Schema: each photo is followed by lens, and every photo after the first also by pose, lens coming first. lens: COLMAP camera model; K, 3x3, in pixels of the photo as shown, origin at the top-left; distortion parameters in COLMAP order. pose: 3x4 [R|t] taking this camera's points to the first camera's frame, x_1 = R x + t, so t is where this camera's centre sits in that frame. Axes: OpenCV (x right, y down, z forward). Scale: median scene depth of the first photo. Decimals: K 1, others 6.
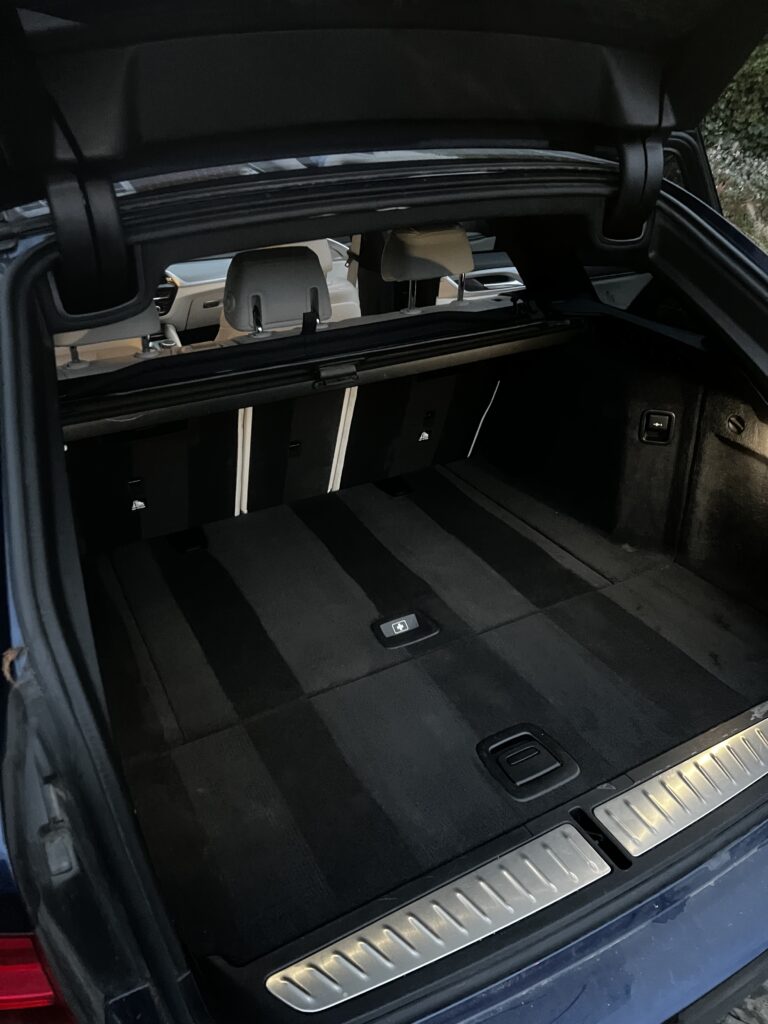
lens RADIAL K [[779.4, 0, 384.0], [0, 779.4, 512.0], [0, 0, 1]] dist [0.004788, -0.038874]
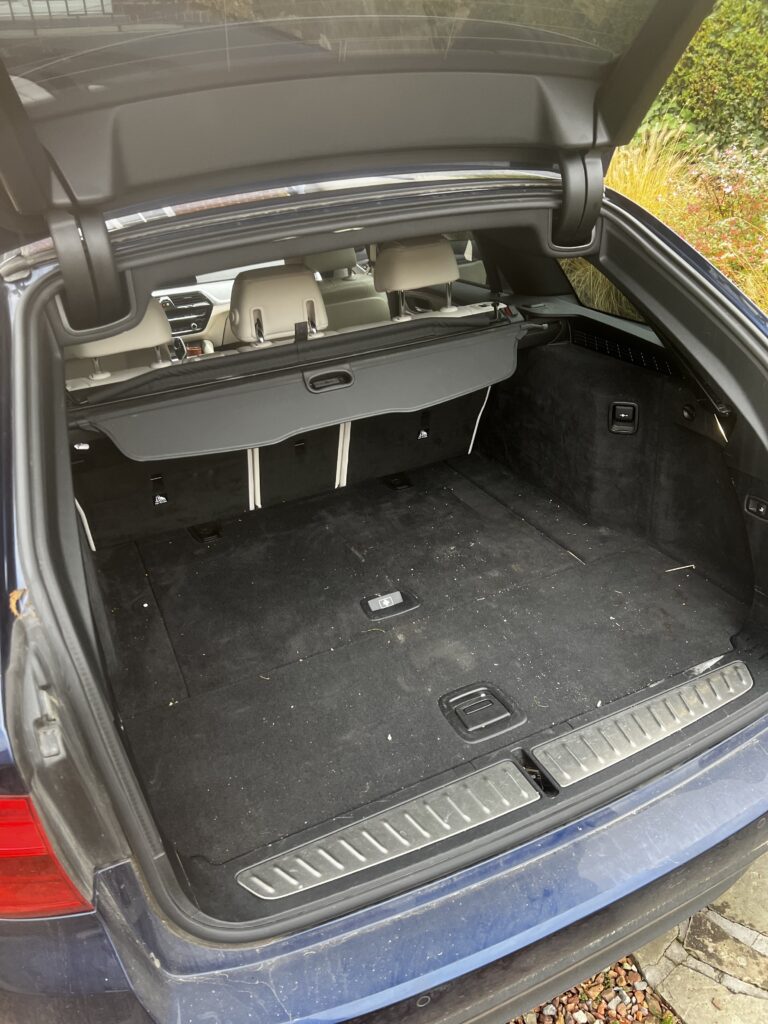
lens RADIAL K [[773.3, 0, 383.4], [0, 773.3, 529.7], [0, 0, 1]] dist [-0.000741, -0.029235]
pose [[0.997097, -0.015095, -0.074627, 0.160489], [0.015798, 0.999836, 0.008833, 0.053165], [0.074482, -0.009986, 0.997172, -0.164230]]
